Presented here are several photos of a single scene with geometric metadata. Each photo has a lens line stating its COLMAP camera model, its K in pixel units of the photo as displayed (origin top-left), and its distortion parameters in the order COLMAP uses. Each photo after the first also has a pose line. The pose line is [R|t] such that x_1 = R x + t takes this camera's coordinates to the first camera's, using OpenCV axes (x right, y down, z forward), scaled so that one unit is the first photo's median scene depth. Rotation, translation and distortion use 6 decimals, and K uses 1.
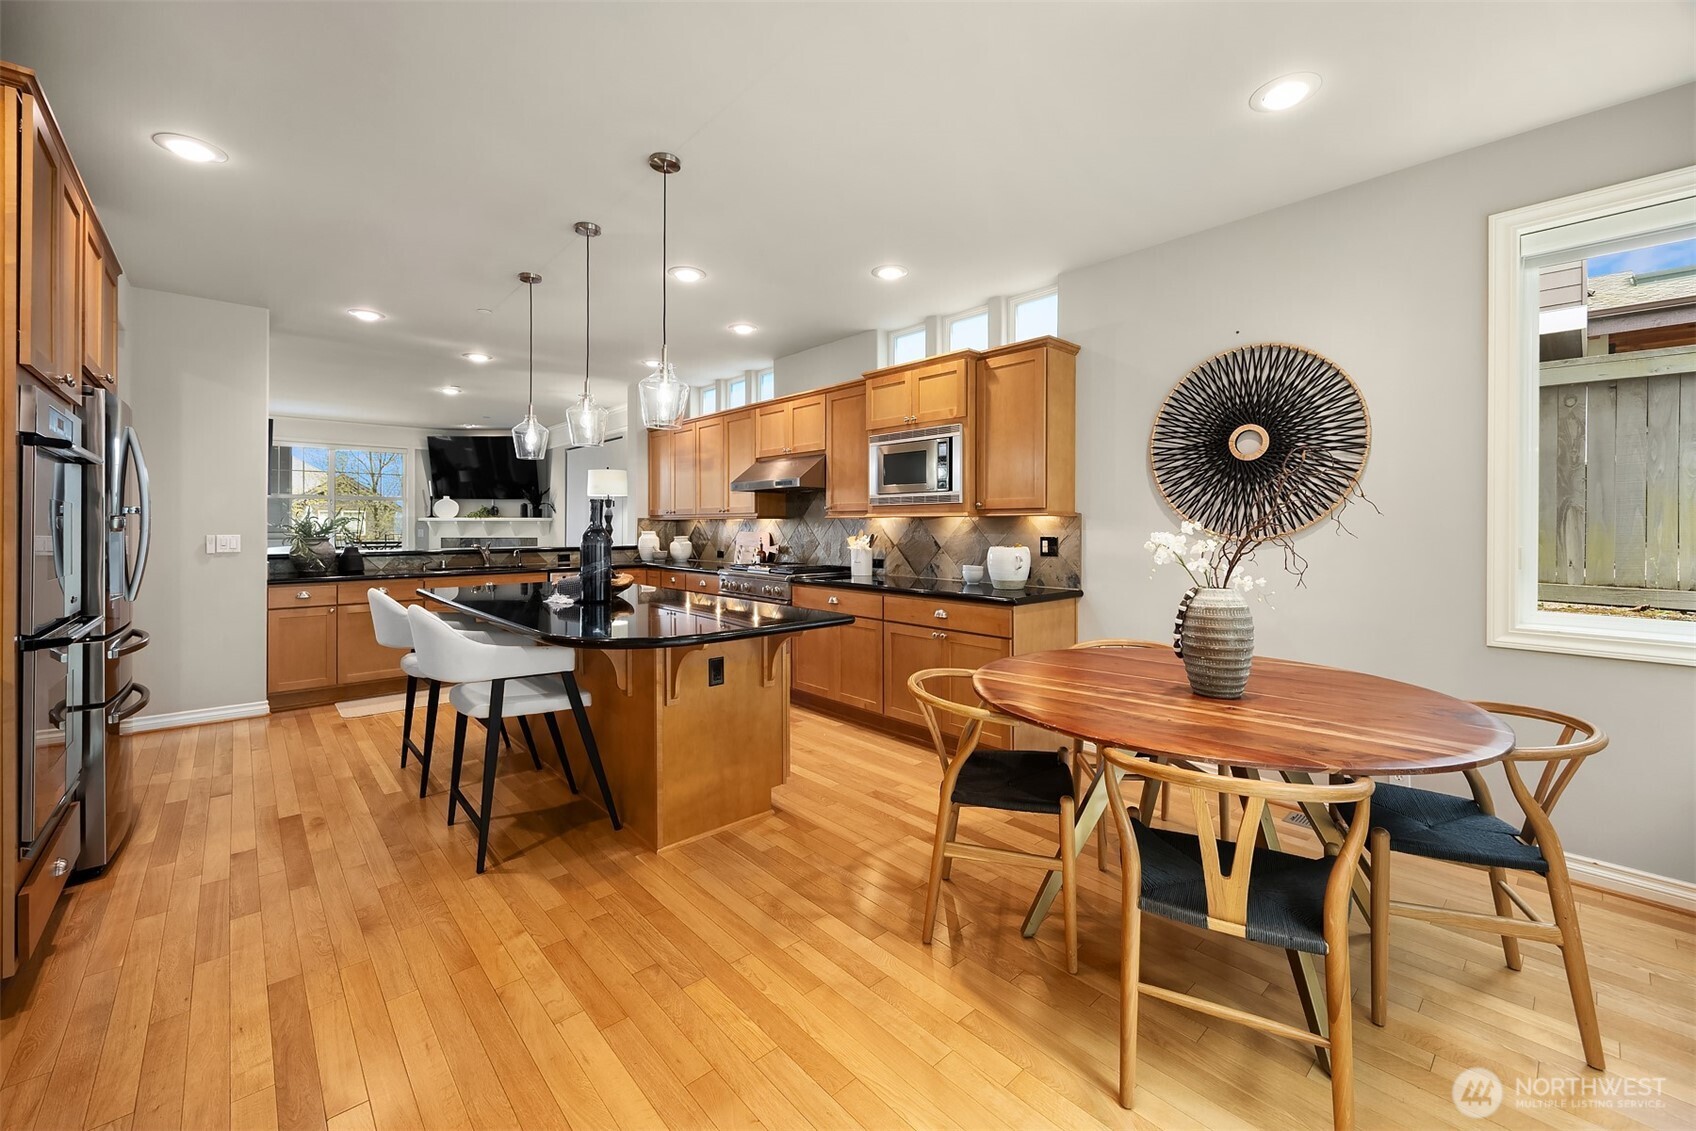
lens RADIAL K [[673.1, 0, 849.9], [0, 673.1, 527.1], [0, 0, 1]] dist [0.004521, 0.000213]
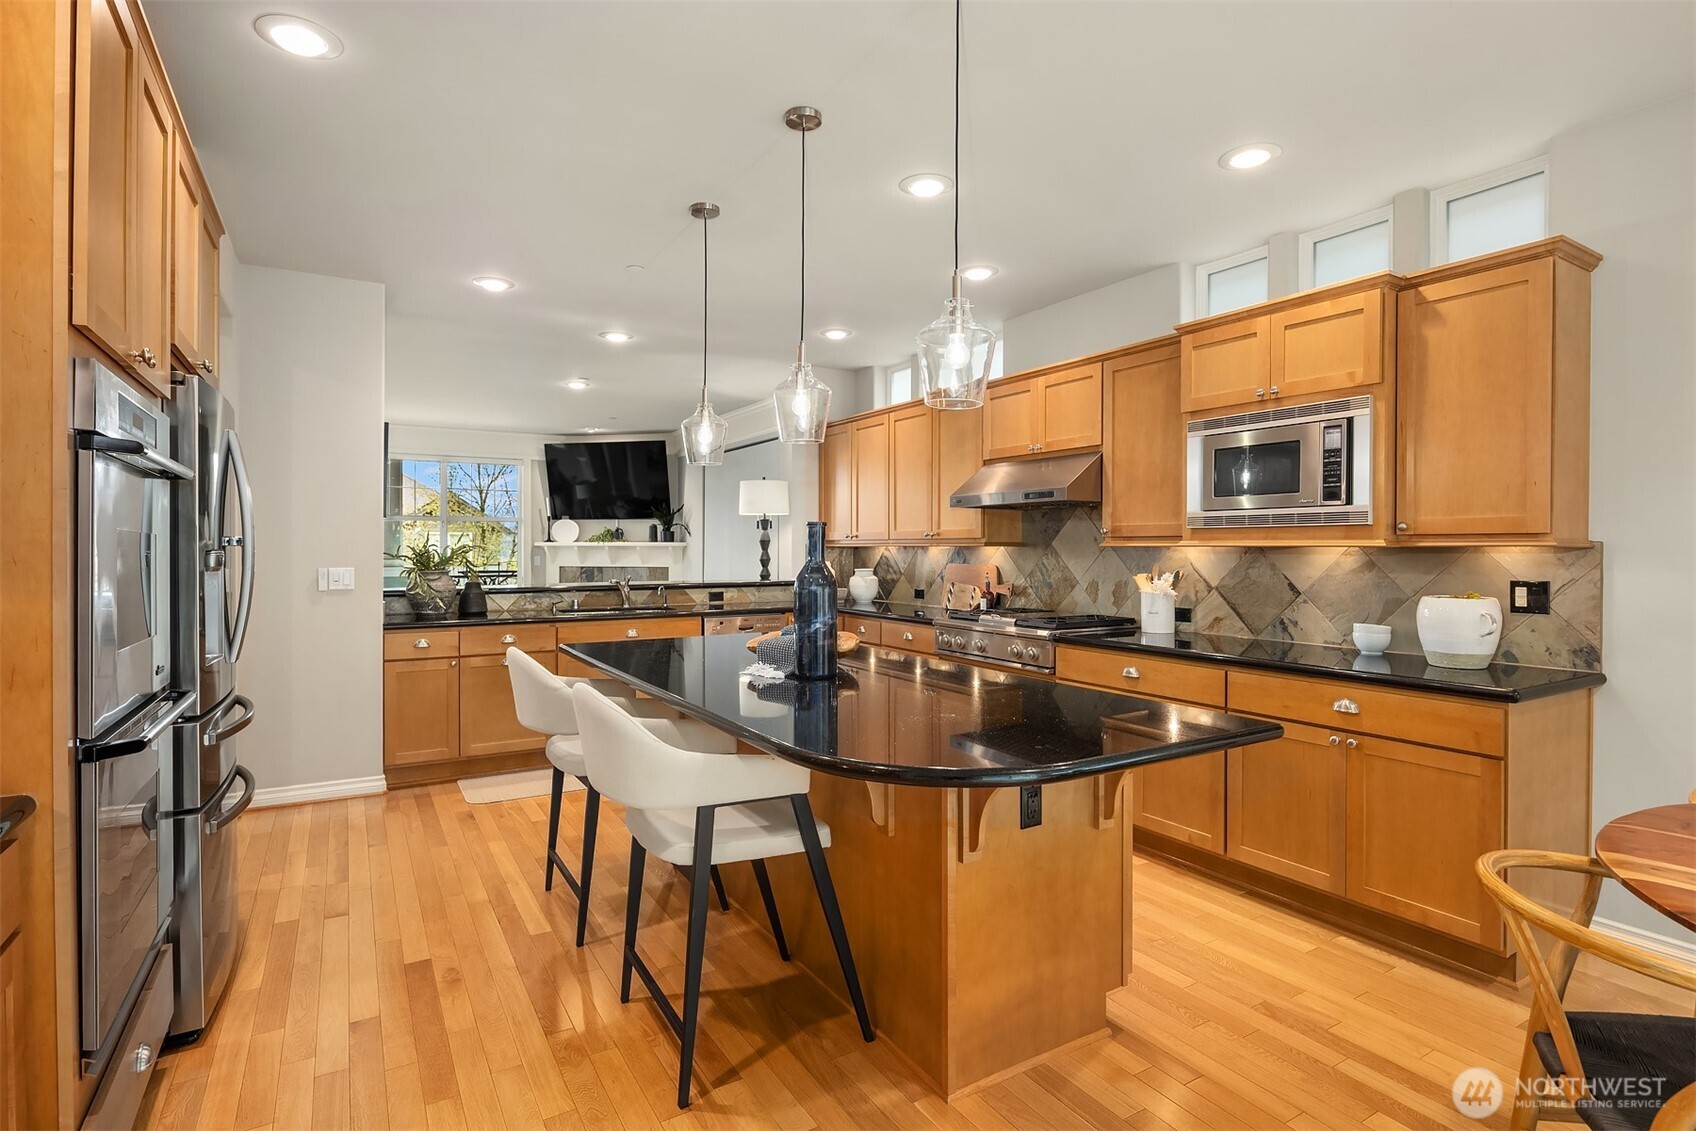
lens RADIAL K [[836.2, 0, 851.0], [0, 836.2, 557.2], [0, 0, 1]] dist [-0.003711, -0.001256]
pose [[0.981349, 0.003319, -0.192205, -0.156831], [-0.001807, 0.999966, 0.008043, -0.011680], [0.192225, -0.007545, 0.981322, 0.166452]]
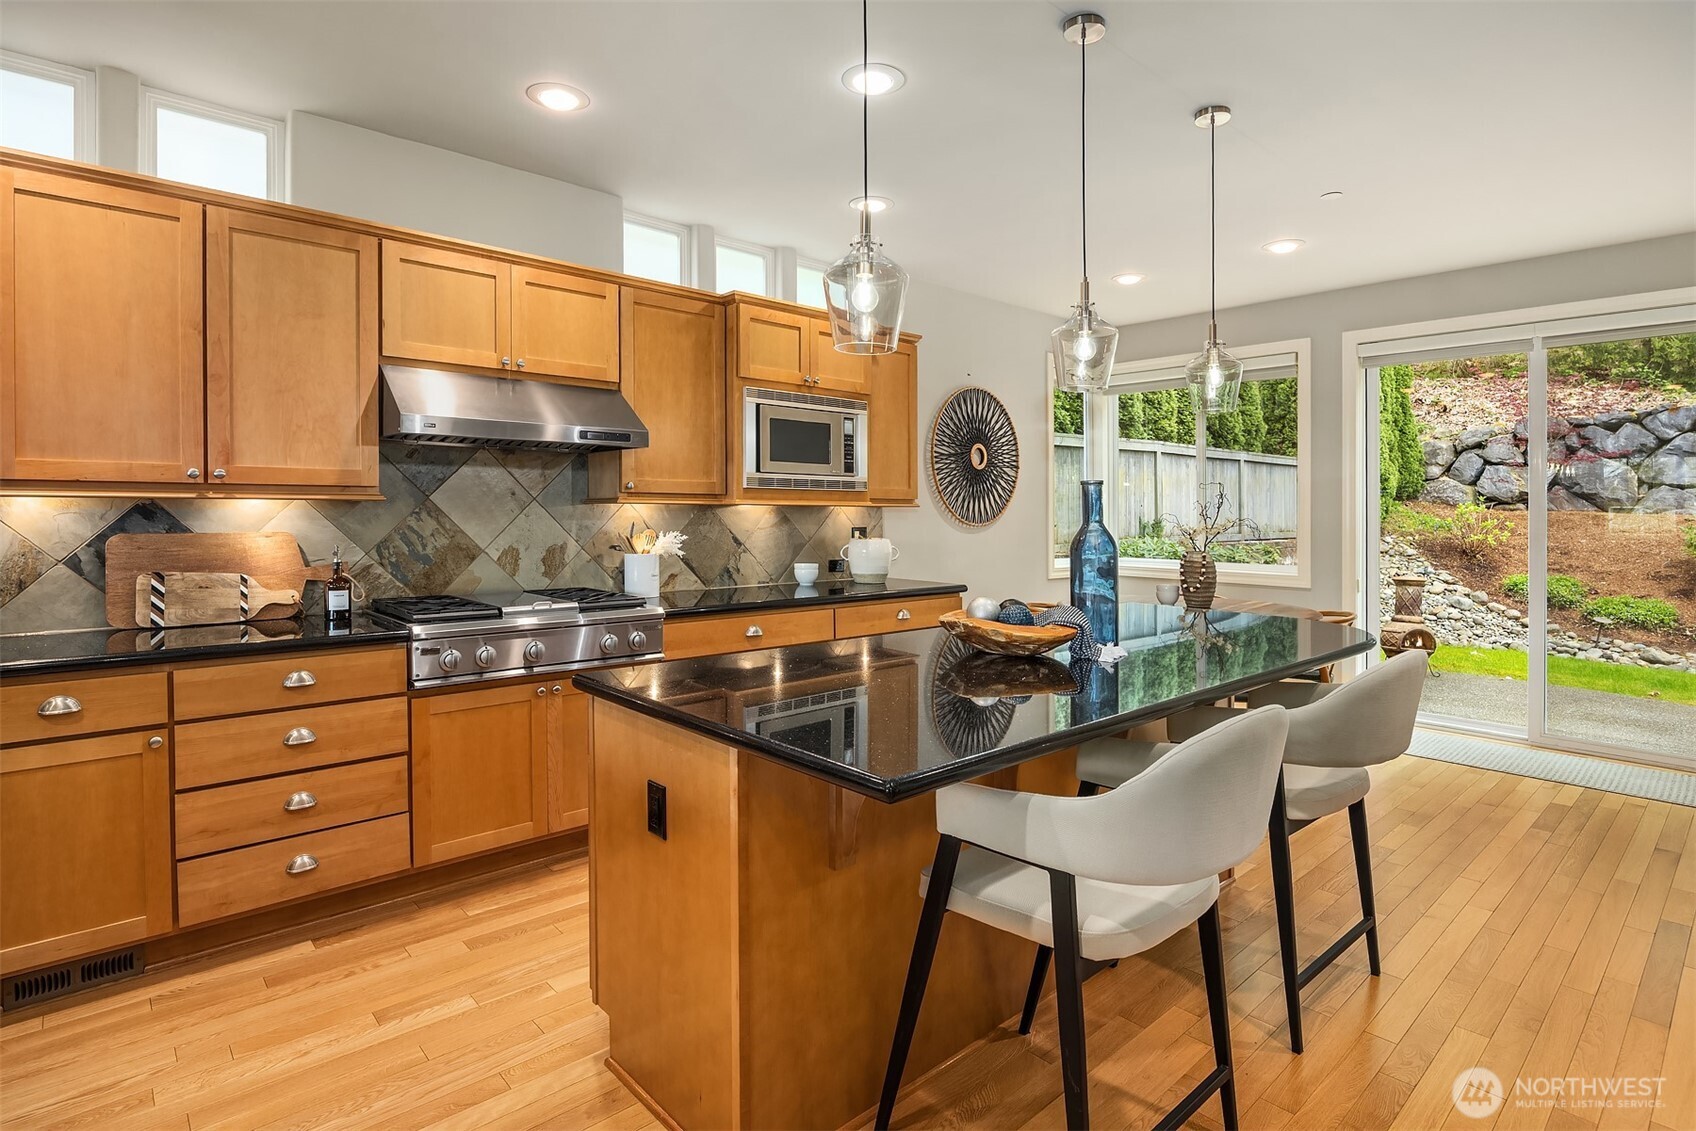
lens RADIAL K [[836.2, 0, 865.5], [0, 836.2, 510.6], [0, 0, 1]] dist [-0.003711, -0.001256]
pose [[0.003298, -0.002938, 0.999990, -0.962258], [-0.004770, 0.999984, 0.002953, -0.013710], [-0.999983, -0.004780, 0.003284, 1.019930]]
